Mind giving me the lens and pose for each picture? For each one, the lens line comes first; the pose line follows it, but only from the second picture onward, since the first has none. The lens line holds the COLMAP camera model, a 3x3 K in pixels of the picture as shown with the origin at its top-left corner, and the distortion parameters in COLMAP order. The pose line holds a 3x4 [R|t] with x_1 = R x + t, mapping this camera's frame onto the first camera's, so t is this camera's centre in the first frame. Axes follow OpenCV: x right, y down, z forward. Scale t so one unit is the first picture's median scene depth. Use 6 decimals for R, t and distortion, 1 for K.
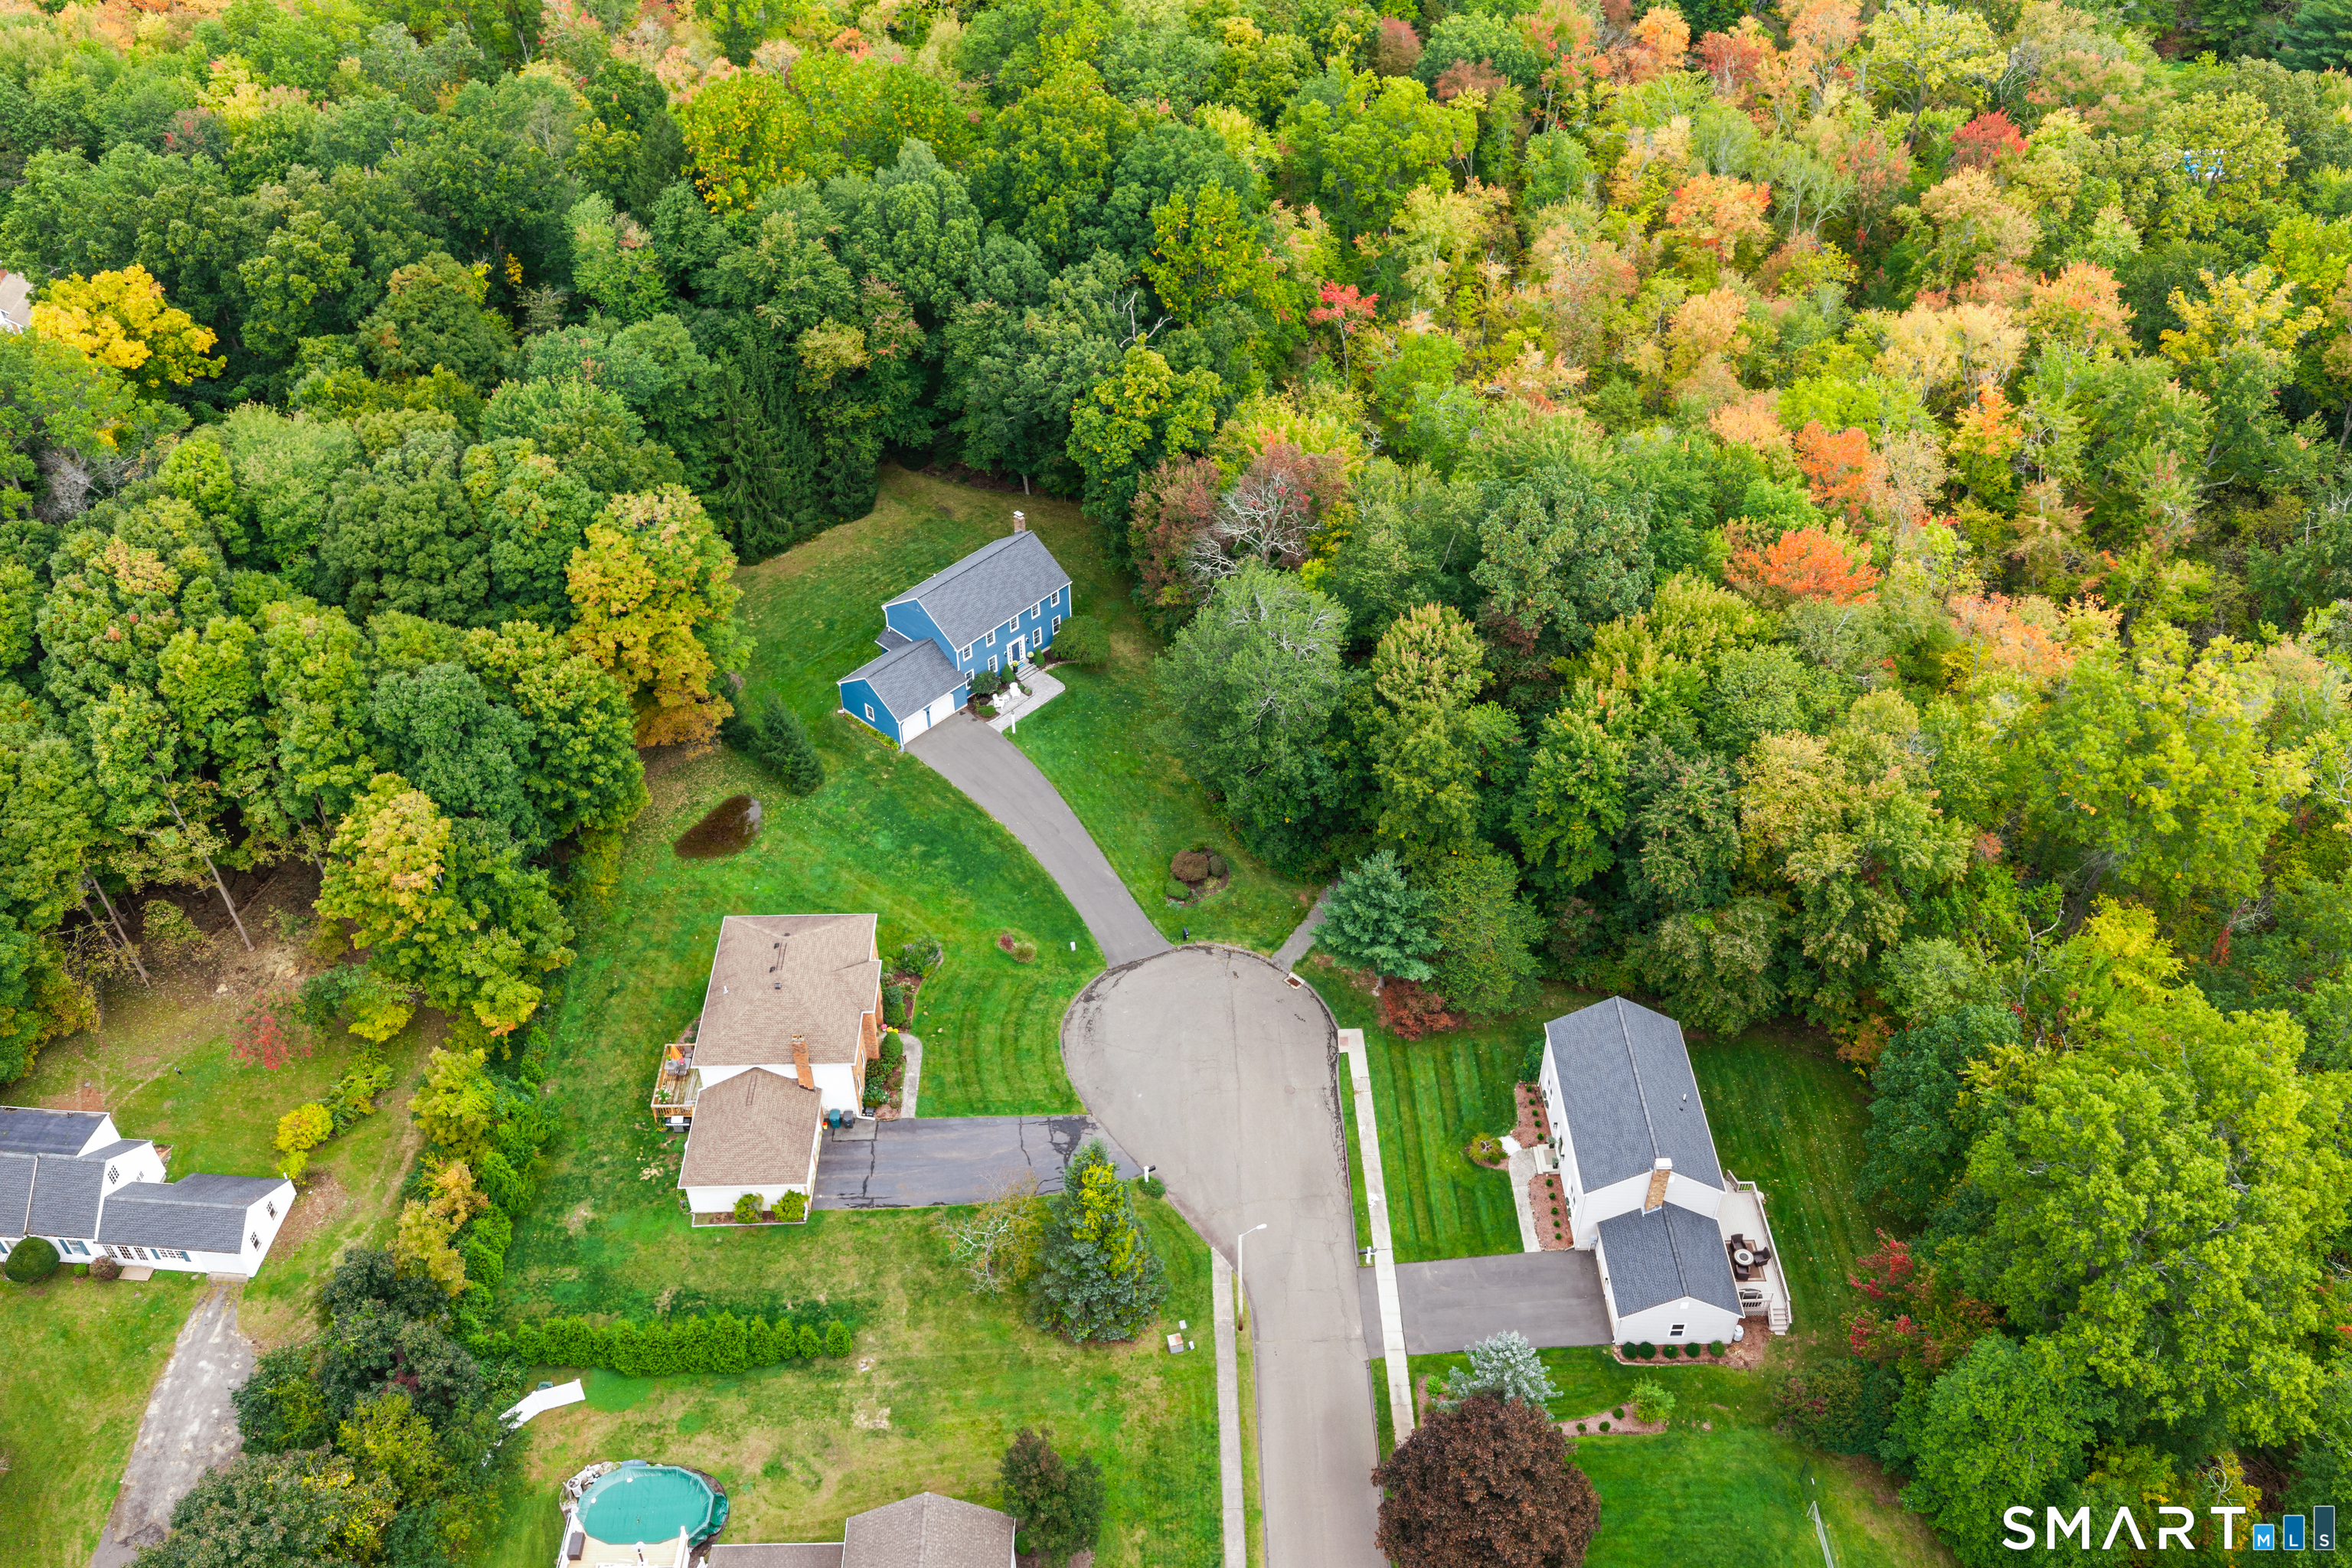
lens RADIAL K [[1970.0, 0, 1176.0], [0, 1970.0, 784.0], [0, 0, 1]] dist [0.010093, 0.001738]
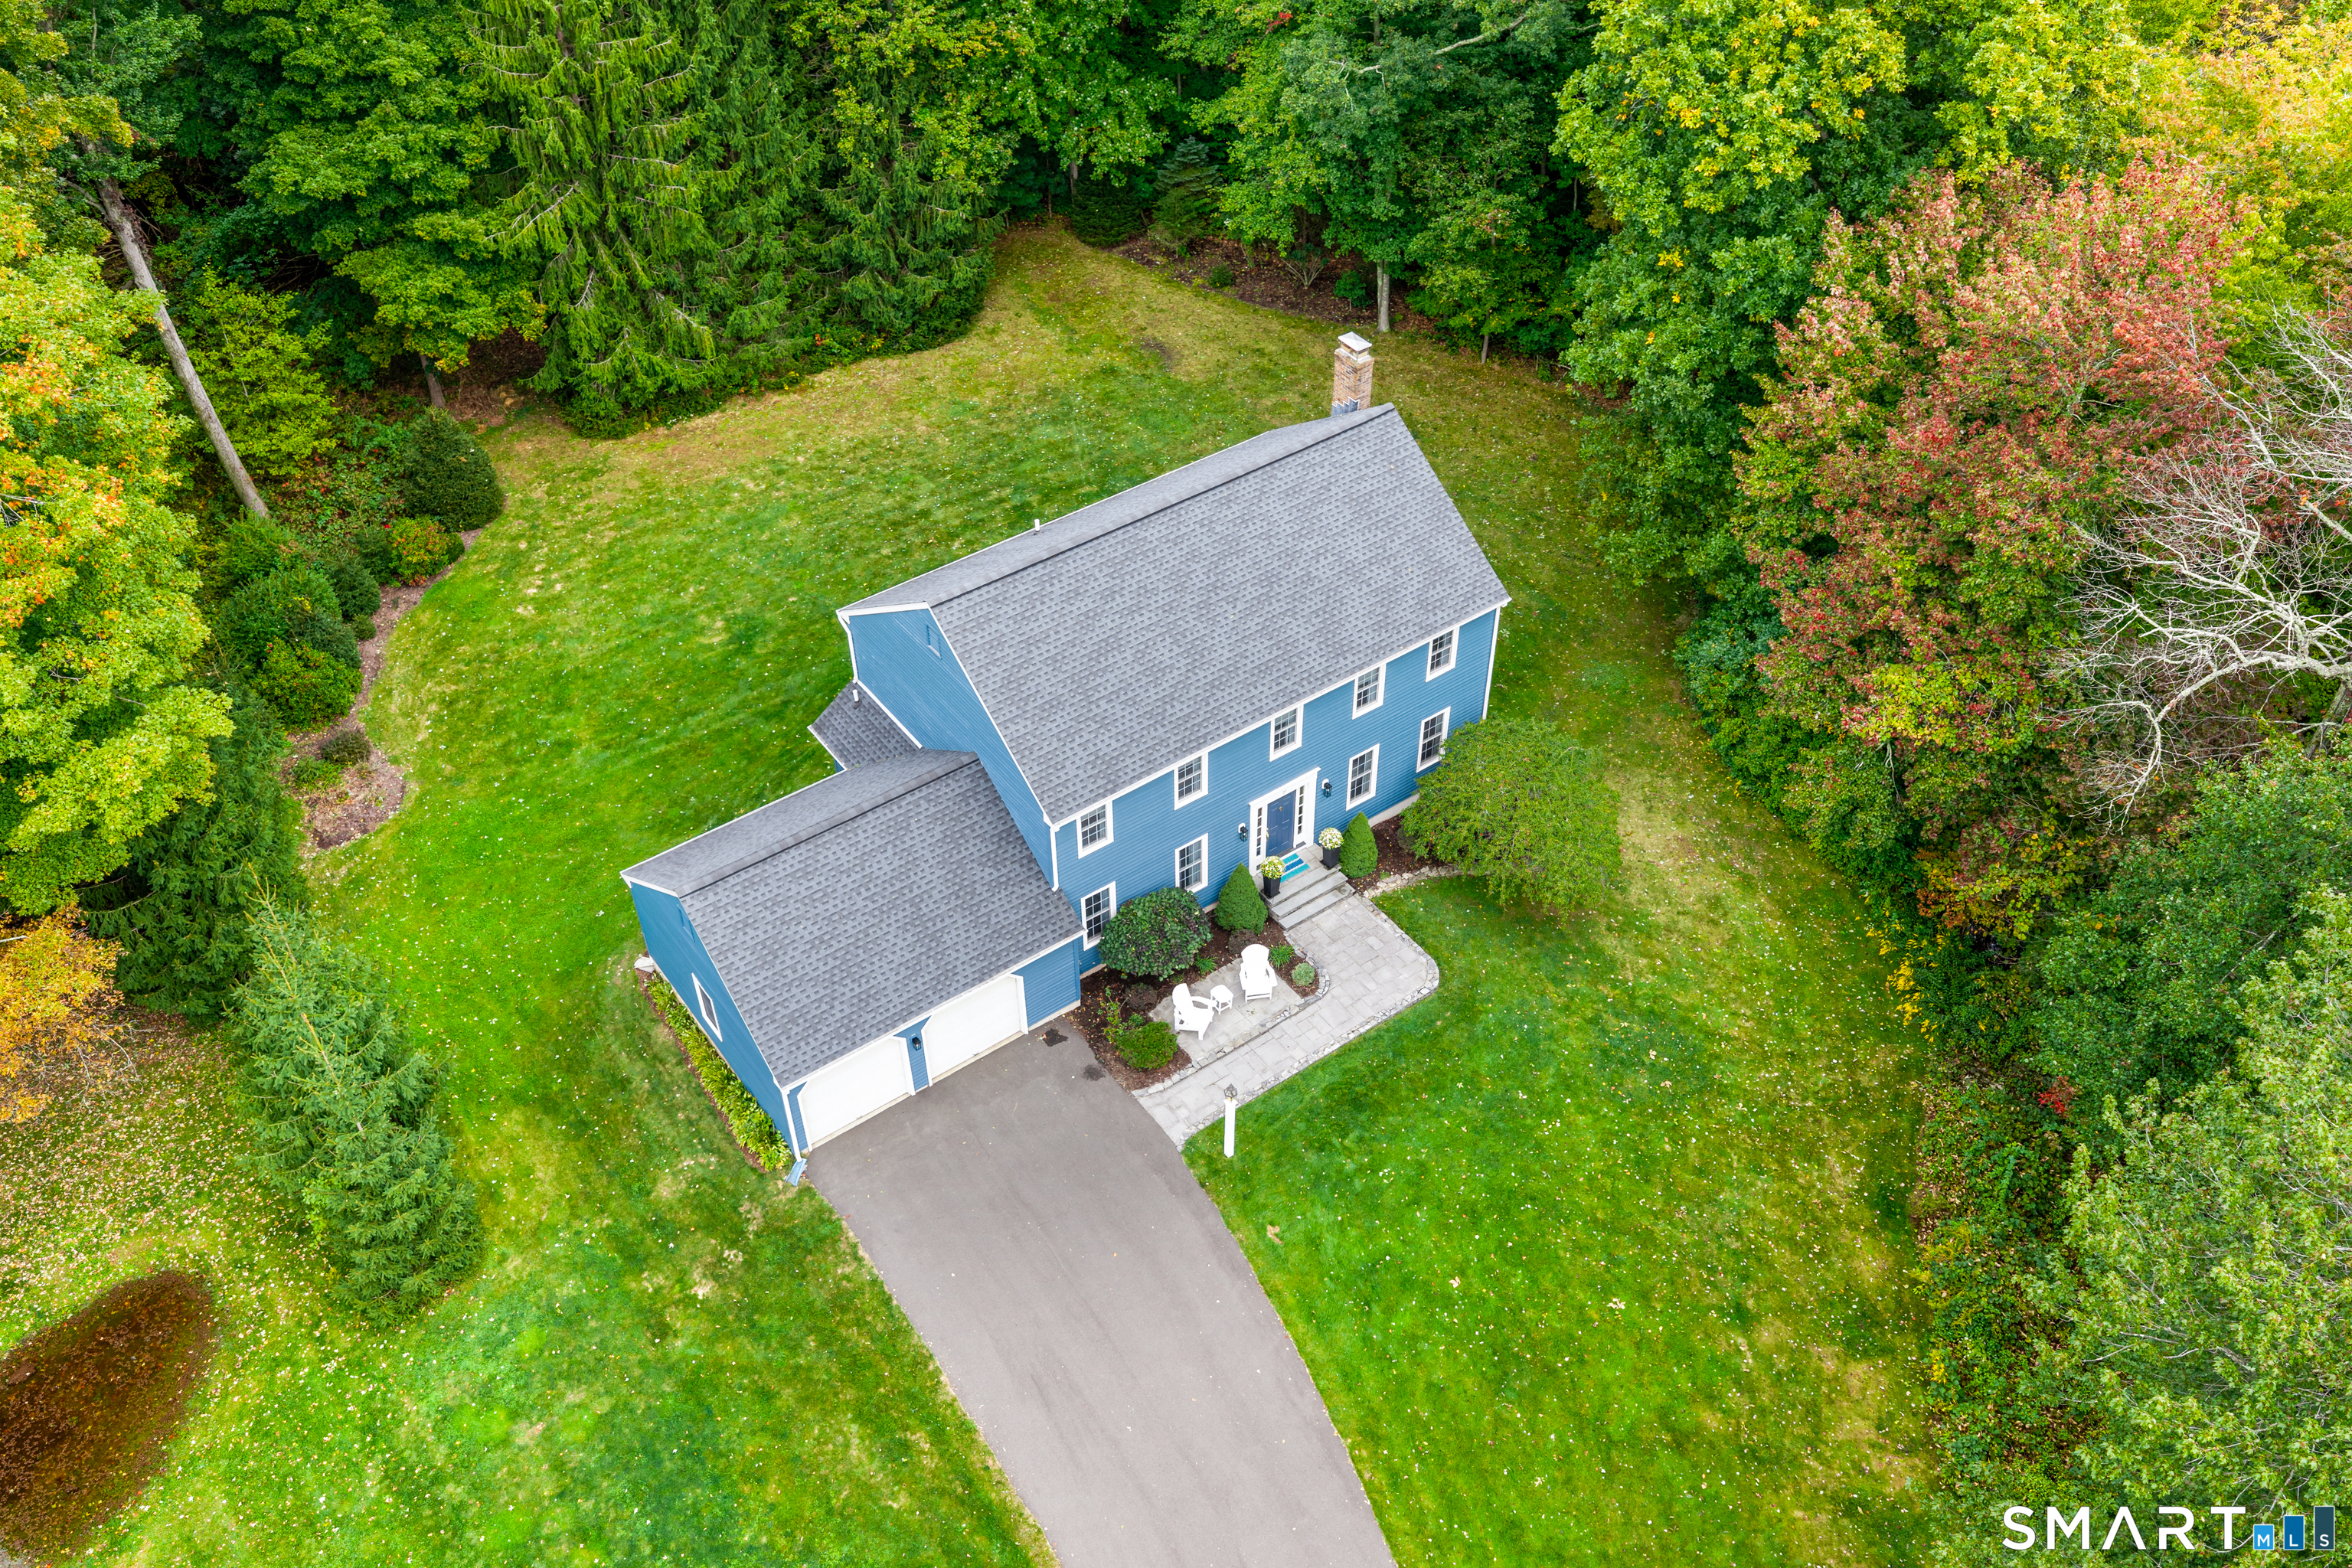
lens RADIAL K [[1970.0, 0, 1176.0], [0, 1970.0, 784.0], [0, 0, 1]] dist [0.010093, 0.001738]
pose [[0.980547, 0.129669, -0.147356, -0.055342], [-0.125451, 0.991387, 0.037607, -0.082381], [0.150963, -0.018389, 0.988368, 0.722065]]
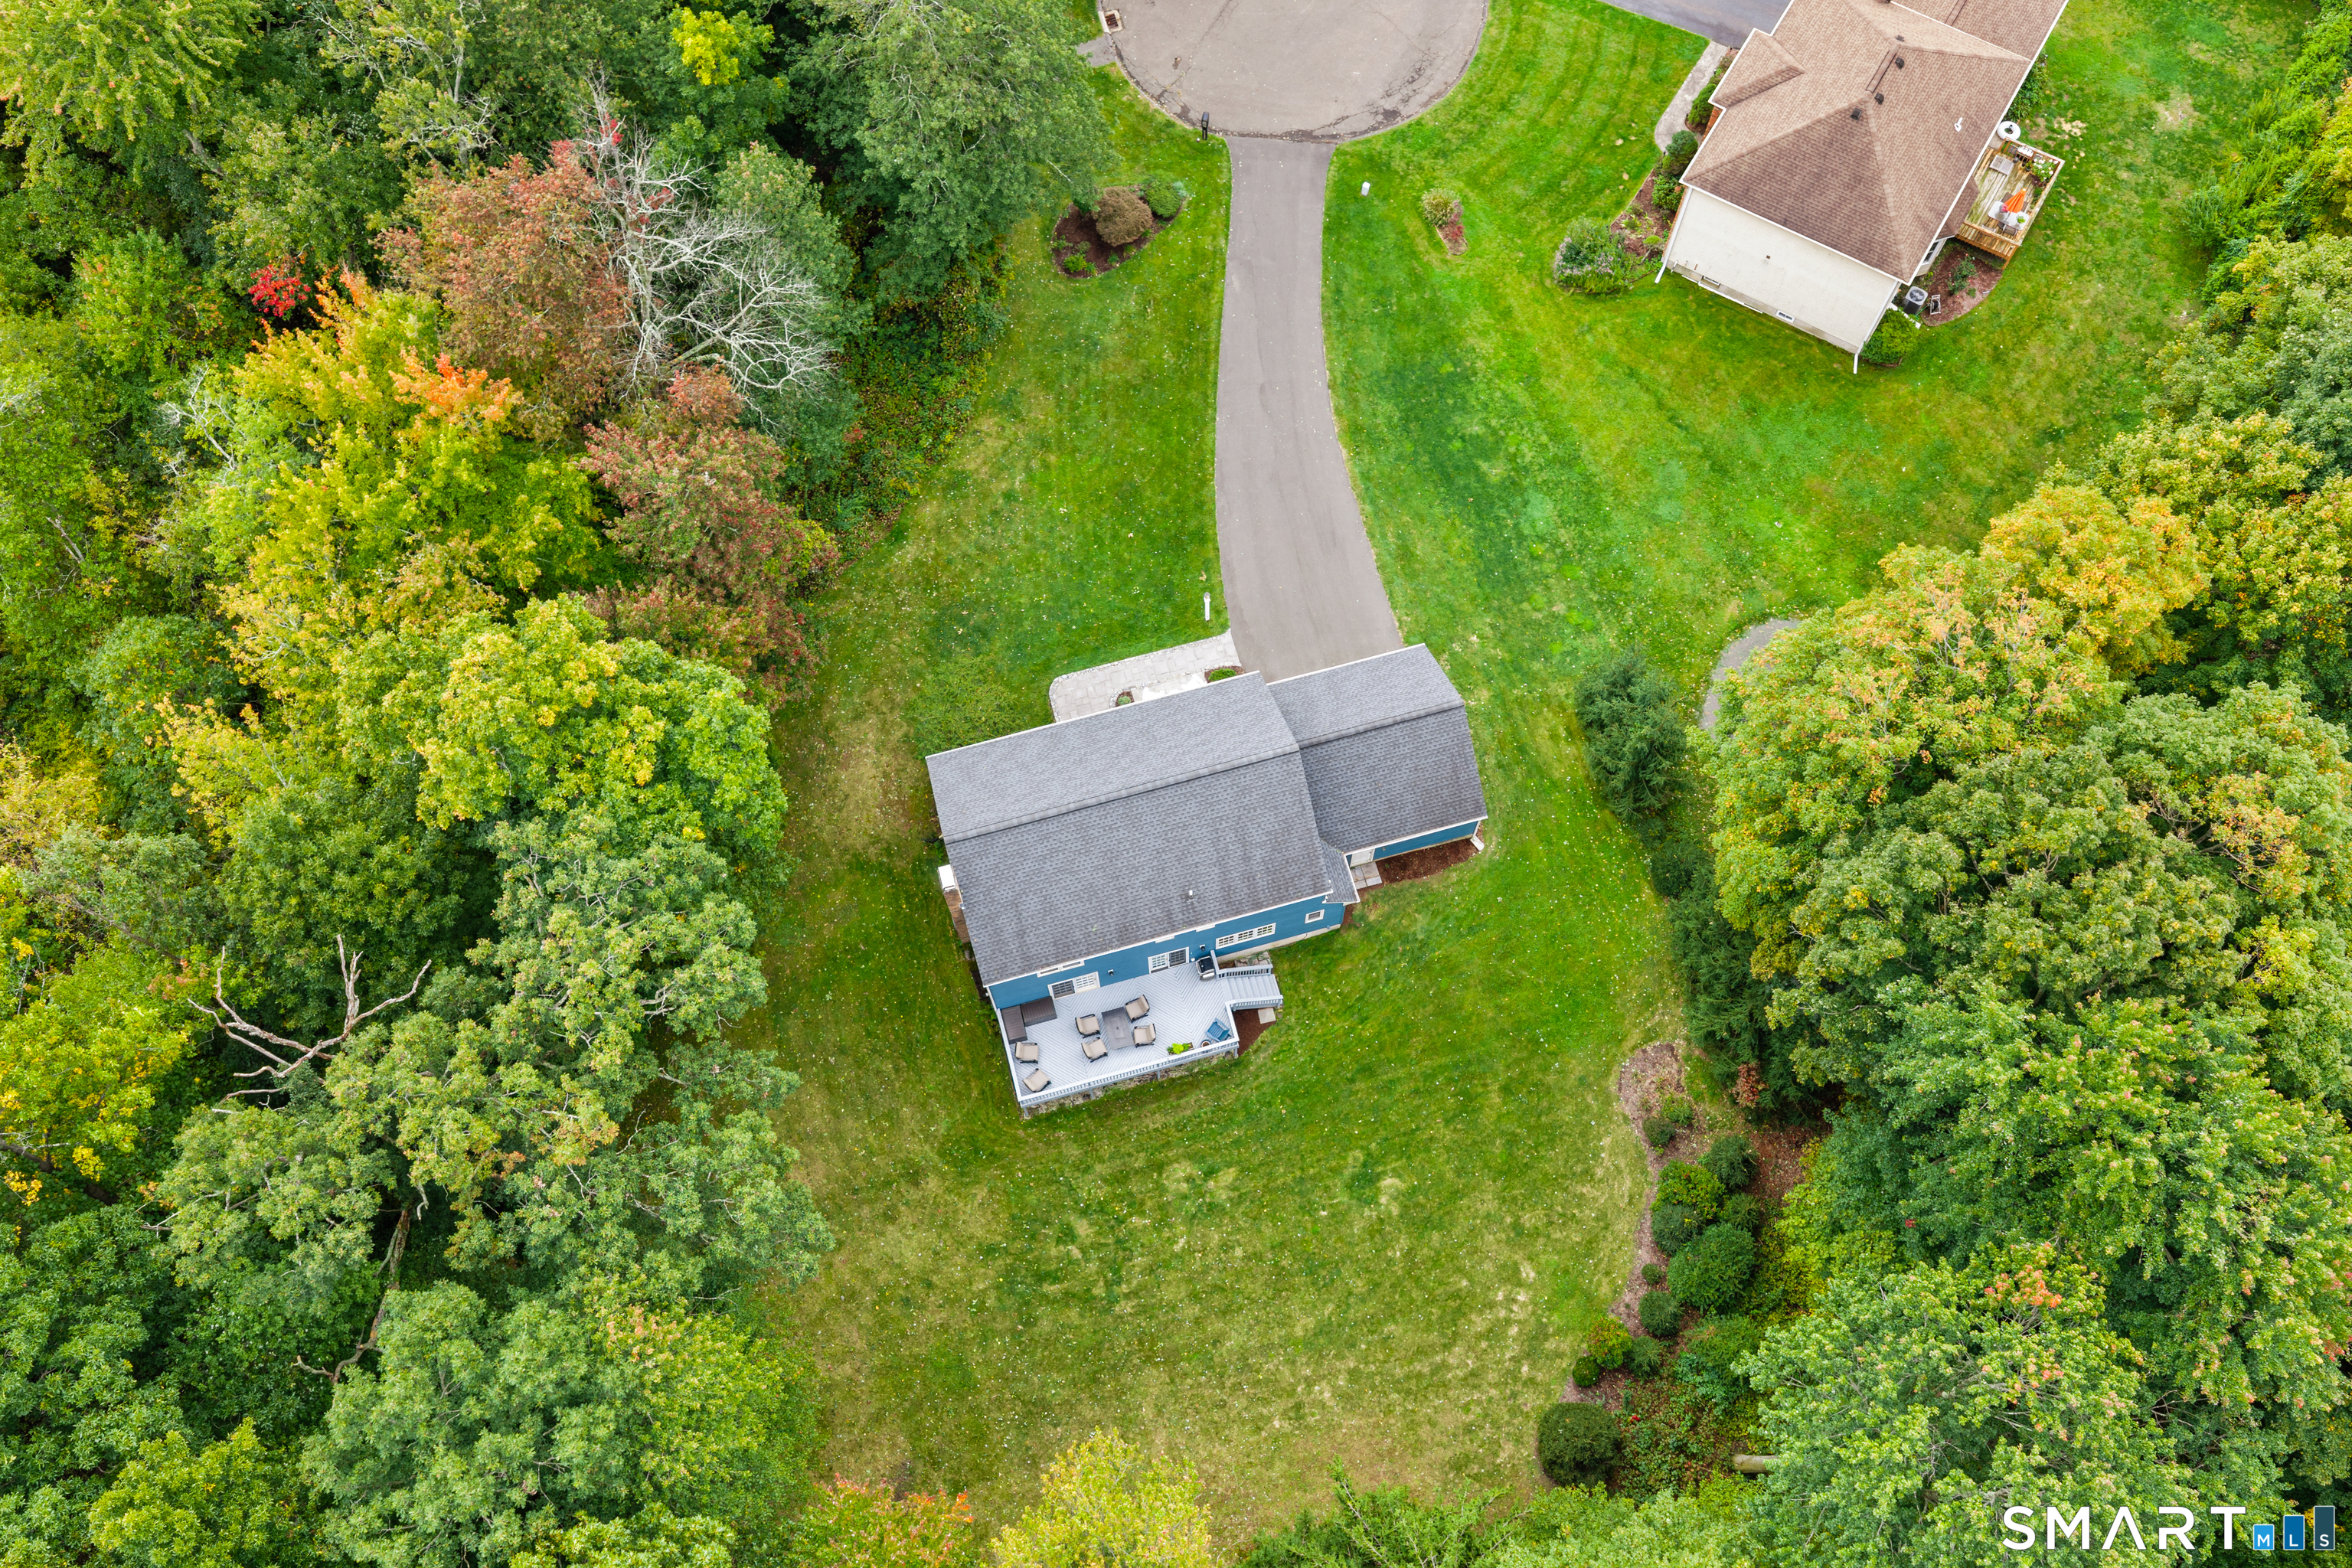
lens RADIAL K [[1970.0, 0, 1176.0], [0, 1970.0, 784.0], [0, 0, 1]] dist [0.010093, 0.001738]
pose [[-0.849184, -0.484367, 0.210418, -0.200009], [0.355393, -0.229433, 0.906122, -0.494818], [-0.390619, 0.844245, 0.366972, 0.830317]]
